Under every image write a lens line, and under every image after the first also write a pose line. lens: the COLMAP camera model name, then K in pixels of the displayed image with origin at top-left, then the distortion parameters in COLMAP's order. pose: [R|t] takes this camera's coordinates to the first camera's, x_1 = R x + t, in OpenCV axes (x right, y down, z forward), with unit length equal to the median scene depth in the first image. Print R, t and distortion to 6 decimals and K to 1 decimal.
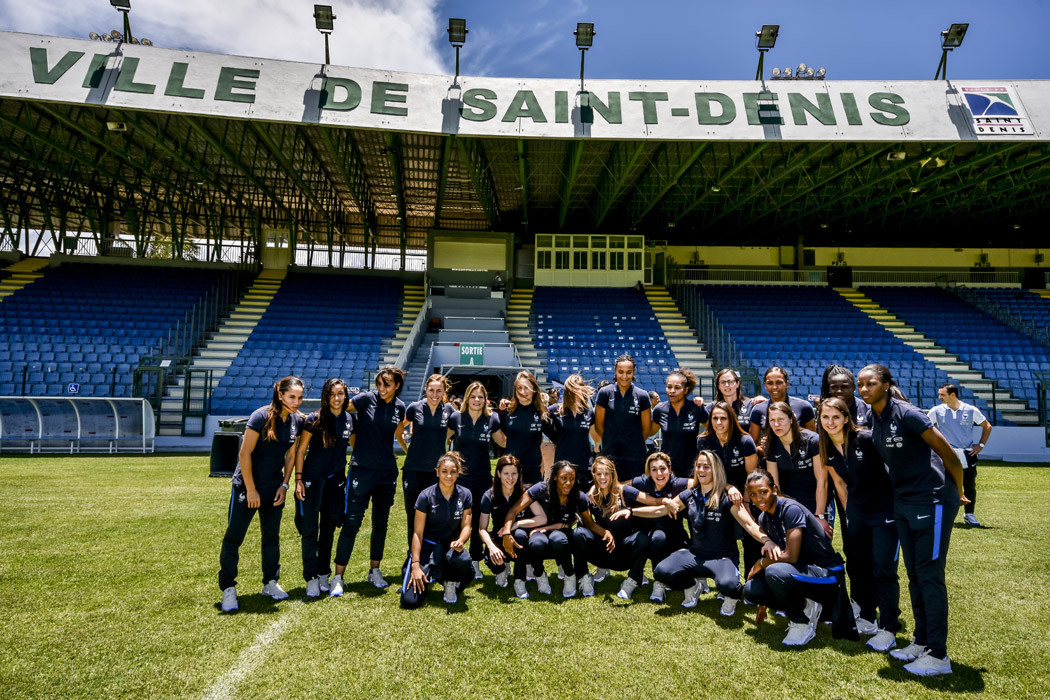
lens RADIAL K [[638.1, 0, 525.0], [0, 638.1, 350.0], [0, 0, 1]] dist [-0.006857, 0.024781]
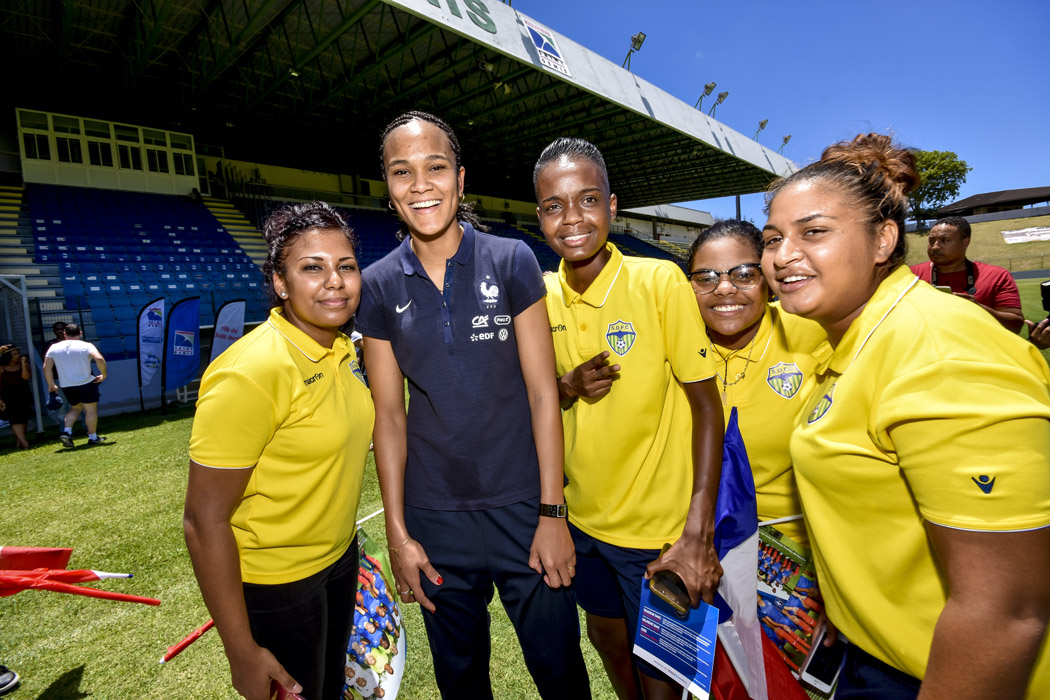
lens RADIAL K [[452.7, 0, 525.0], [0, 452.7, 350.0], [0, 0, 1]] dist [0.003936, -0.010467]
pose [[0.683718, -0.138923, 0.716401, 0.018017], [0.027109, 0.985870, 0.165306, 0.023802], [-0.729243, -0.093601, 0.677823, 0.273685]]
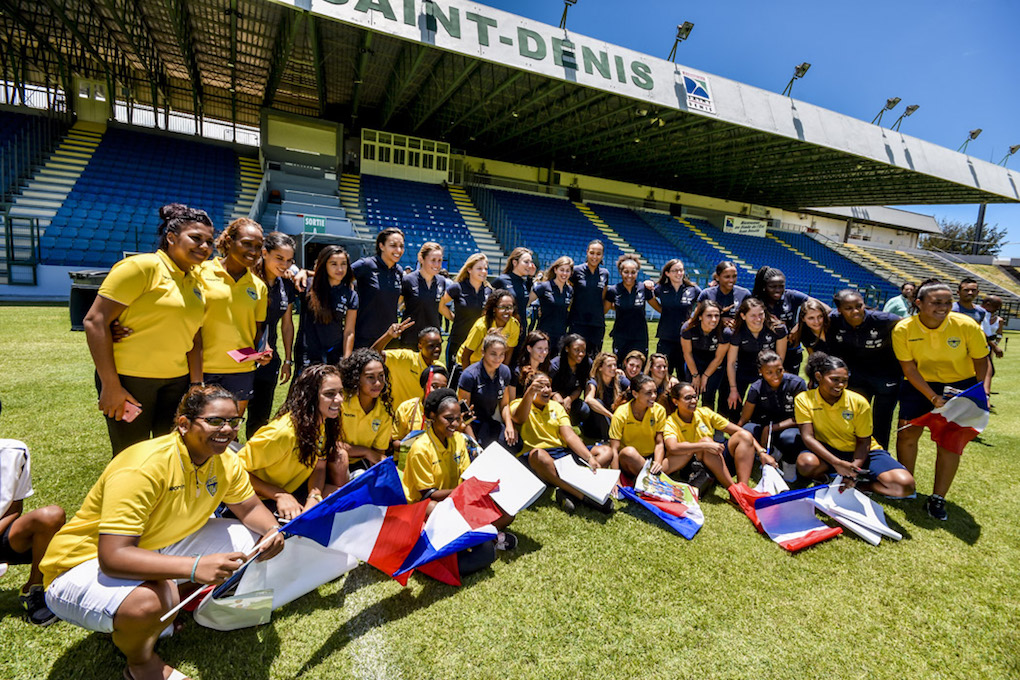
lens RADIAL K [[439.7, 0, 510.0], [0, 439.7, 340.0], [0, 0, 1]] dist [0.003936, -0.010467]
pose [[0.924990, -0.005994, 0.379943, -0.053250], [-0.083704, 0.972101, 0.219117, 0.004089], [-0.370657, -0.234484, 0.898683, 0.061035]]
